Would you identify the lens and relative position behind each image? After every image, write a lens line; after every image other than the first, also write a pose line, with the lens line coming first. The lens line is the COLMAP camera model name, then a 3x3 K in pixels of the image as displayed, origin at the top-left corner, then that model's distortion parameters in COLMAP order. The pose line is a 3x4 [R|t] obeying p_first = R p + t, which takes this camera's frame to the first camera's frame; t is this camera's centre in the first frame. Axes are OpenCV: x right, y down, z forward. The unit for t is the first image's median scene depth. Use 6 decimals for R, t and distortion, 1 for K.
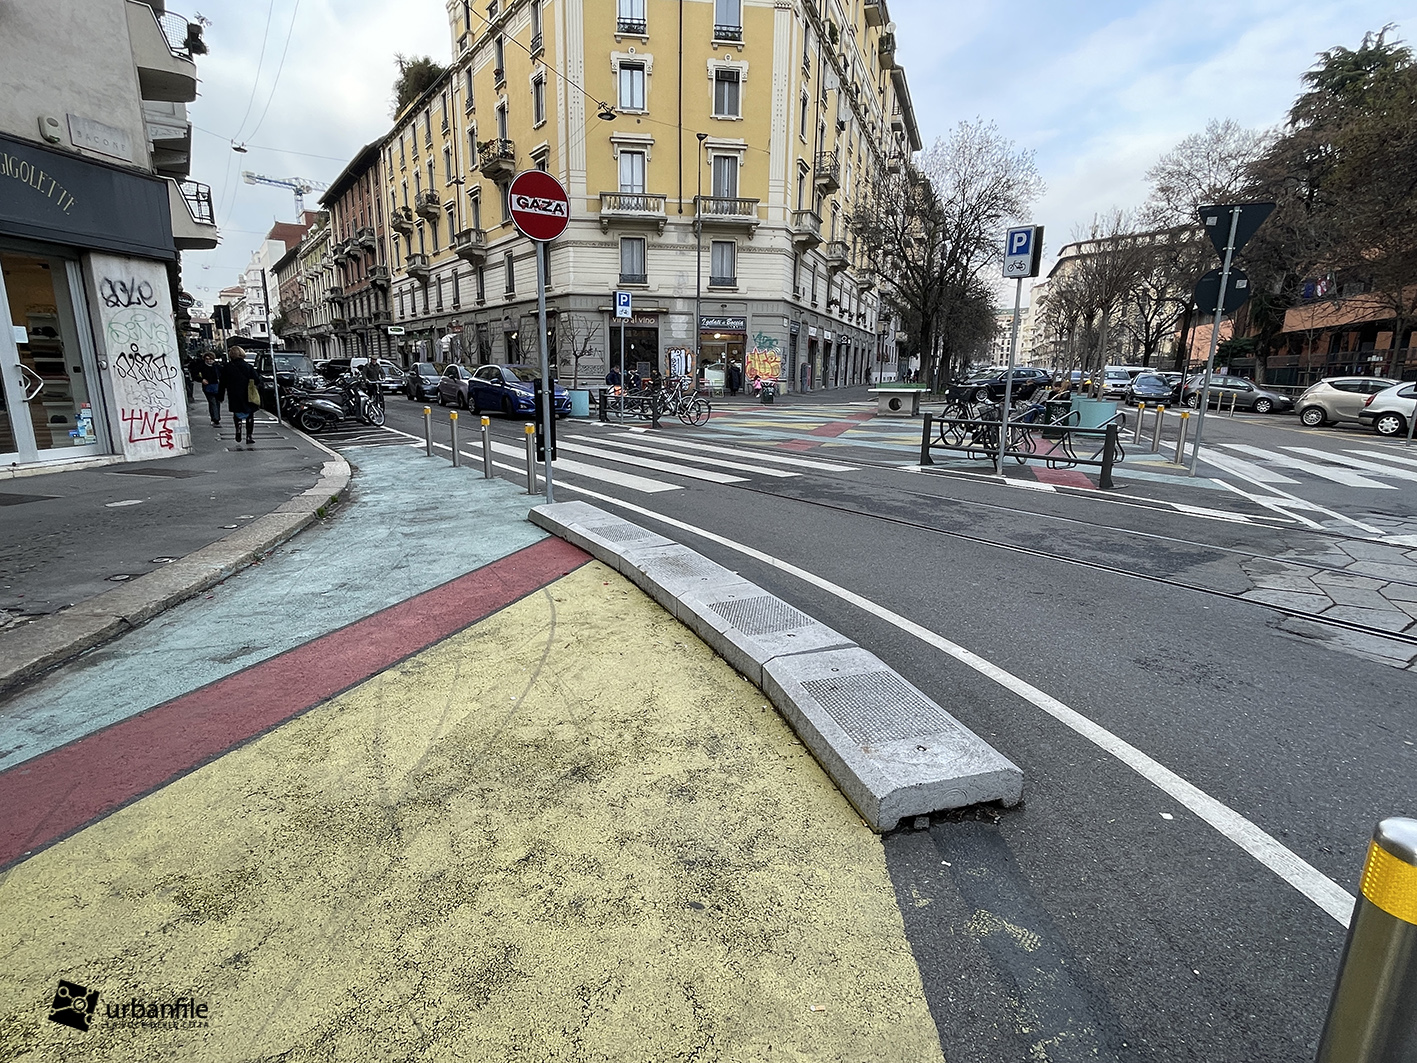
lens RADIAL K [[730.4, 0, 708.5], [0, 730.4, 531.5], [0, 0, 1]] dist [0.002340, -0.000245]
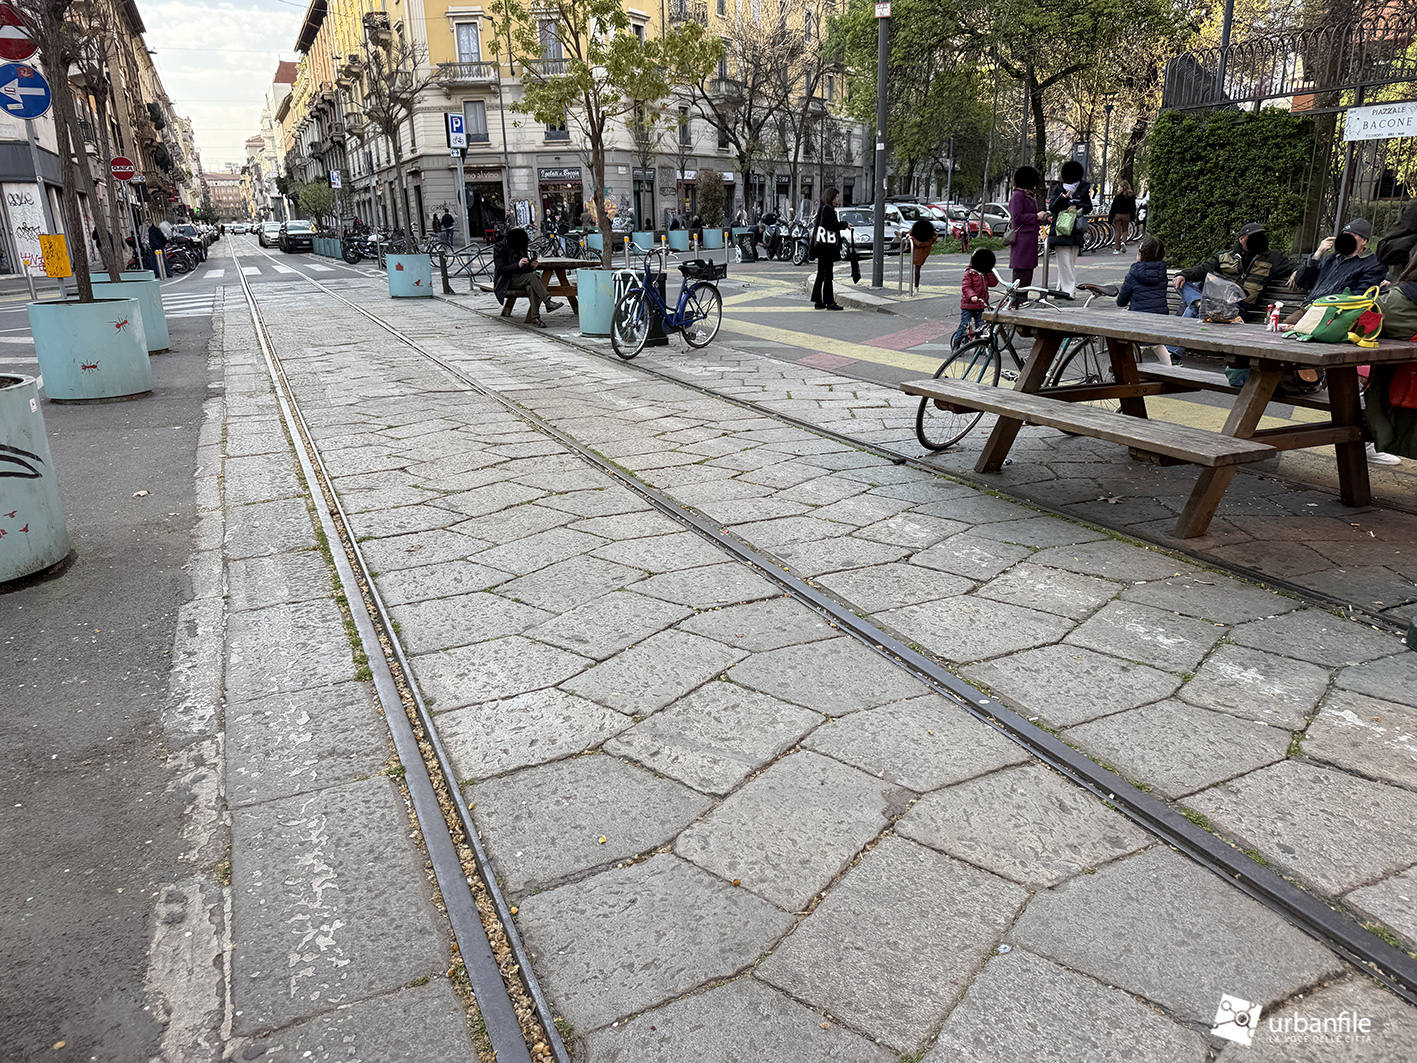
lens RADIAL K [[992.5, 0, 708.5], [0, 992.5, 531.5], [0, 0, 1]] dist [0.000794, -0.002393]
pose [[0.984145, 0.013226, -0.176872, 0.524040], [0.002801, 0.995933, 0.090057, 0.119650], [0.177344, -0.089125, 0.980105, -0.484056]]
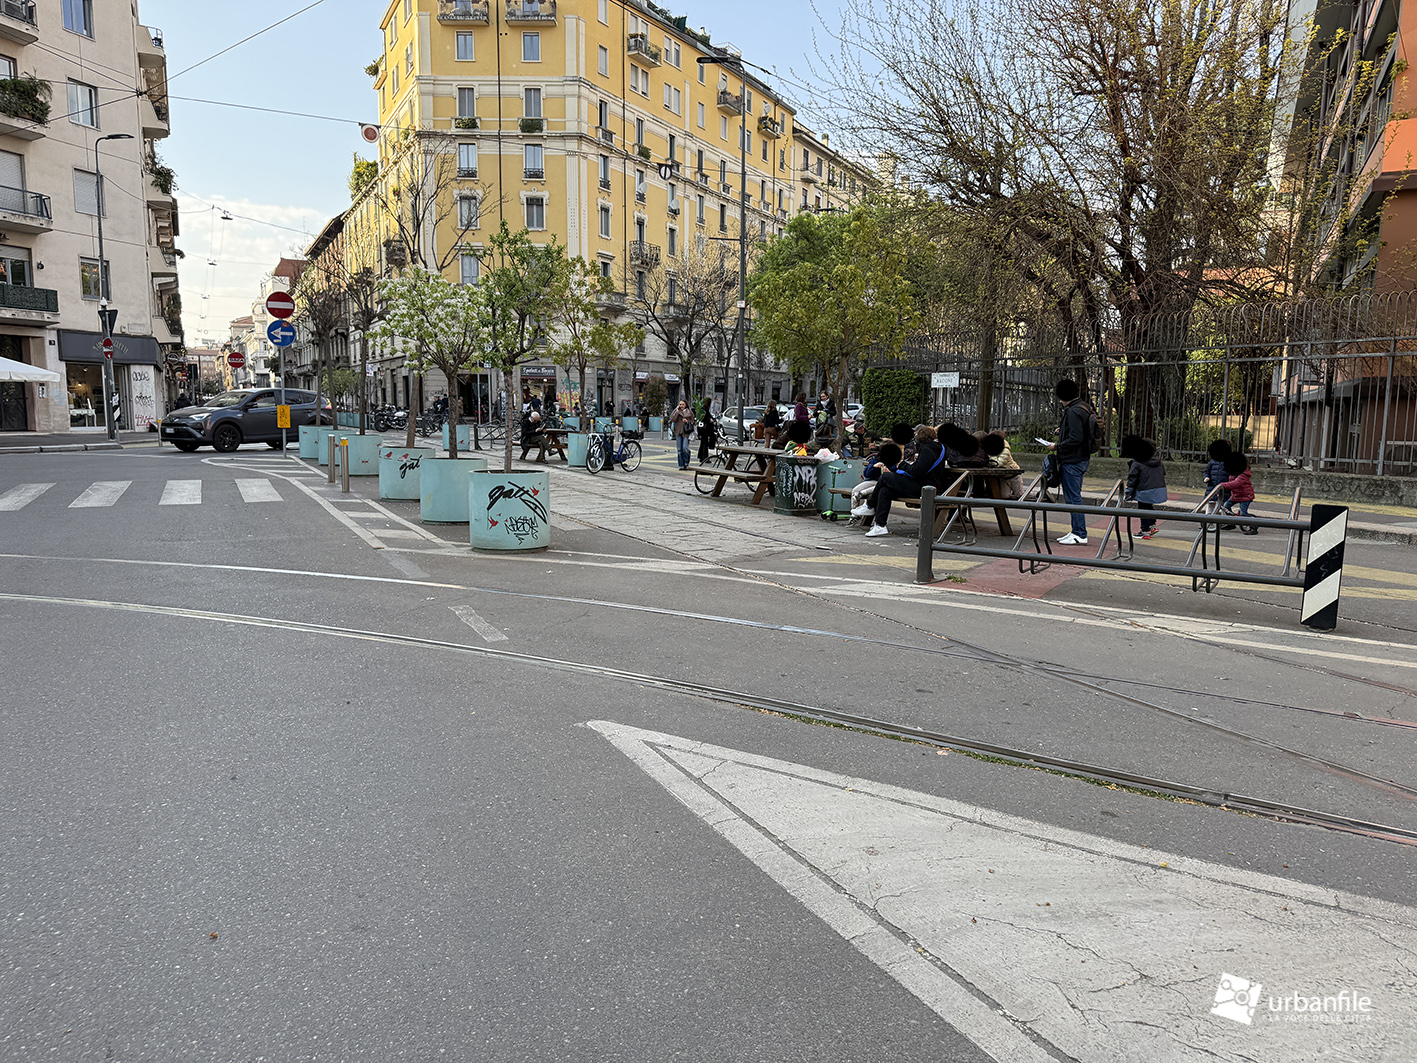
lens RADIAL K [[992.5, 0, 708.5], [0, 992.5, 531.5], [0, 0, 1]] dist [0.000794, -0.002393]
pose [[0.991311, 0.013747, -0.130815, 0.593502], [-0.026161, 0.995261, -0.093656, 0.181237], [0.128908, 0.096264, 0.986973, -0.766307]]
